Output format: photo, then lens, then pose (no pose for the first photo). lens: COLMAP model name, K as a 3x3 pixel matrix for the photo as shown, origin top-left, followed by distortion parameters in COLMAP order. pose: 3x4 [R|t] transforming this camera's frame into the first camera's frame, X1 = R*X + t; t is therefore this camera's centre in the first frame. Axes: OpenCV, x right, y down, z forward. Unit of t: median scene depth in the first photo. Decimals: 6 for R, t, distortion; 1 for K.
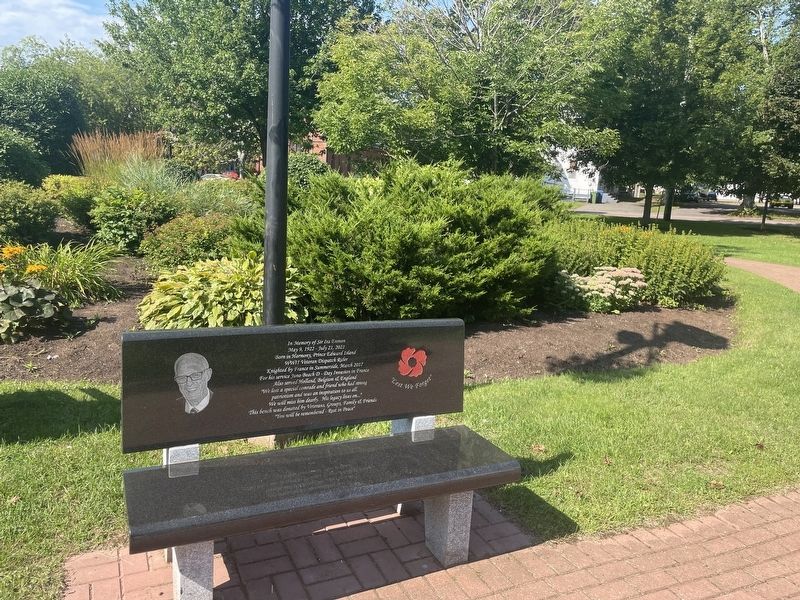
lens RADIAL K [[613.0, 0, 400.0], [0, 613.0, 300.0], [0, 0, 1]] dist [0.093912, -0.130714]
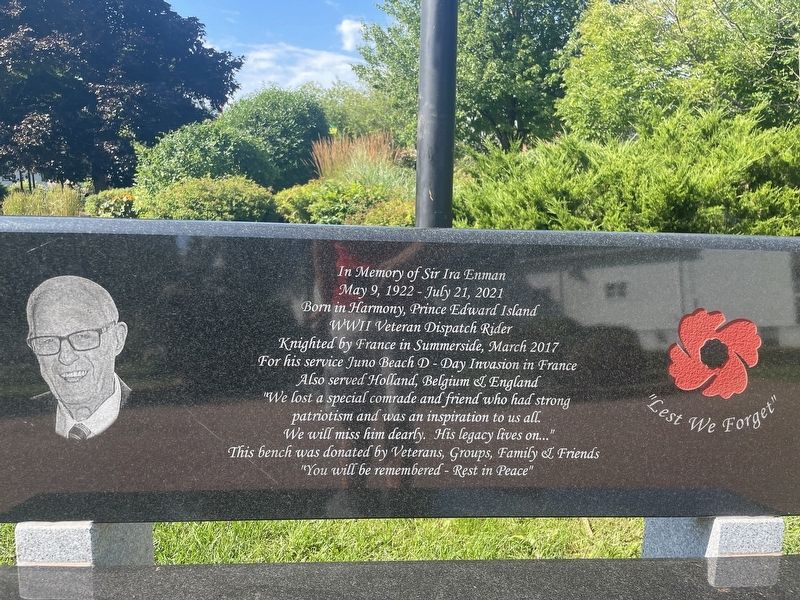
lens RADIAL K [[613.0, 0, 400.0], [0, 613.0, 300.0], [0, 0, 1]] dist [0.093912, -0.130714]
pose [[0.922462, 0.017787, -0.385678, -0.008348], [-0.034185, 0.998778, -0.035702, 0.093905], [0.384572, 0.046118, 0.921942, 0.642895]]
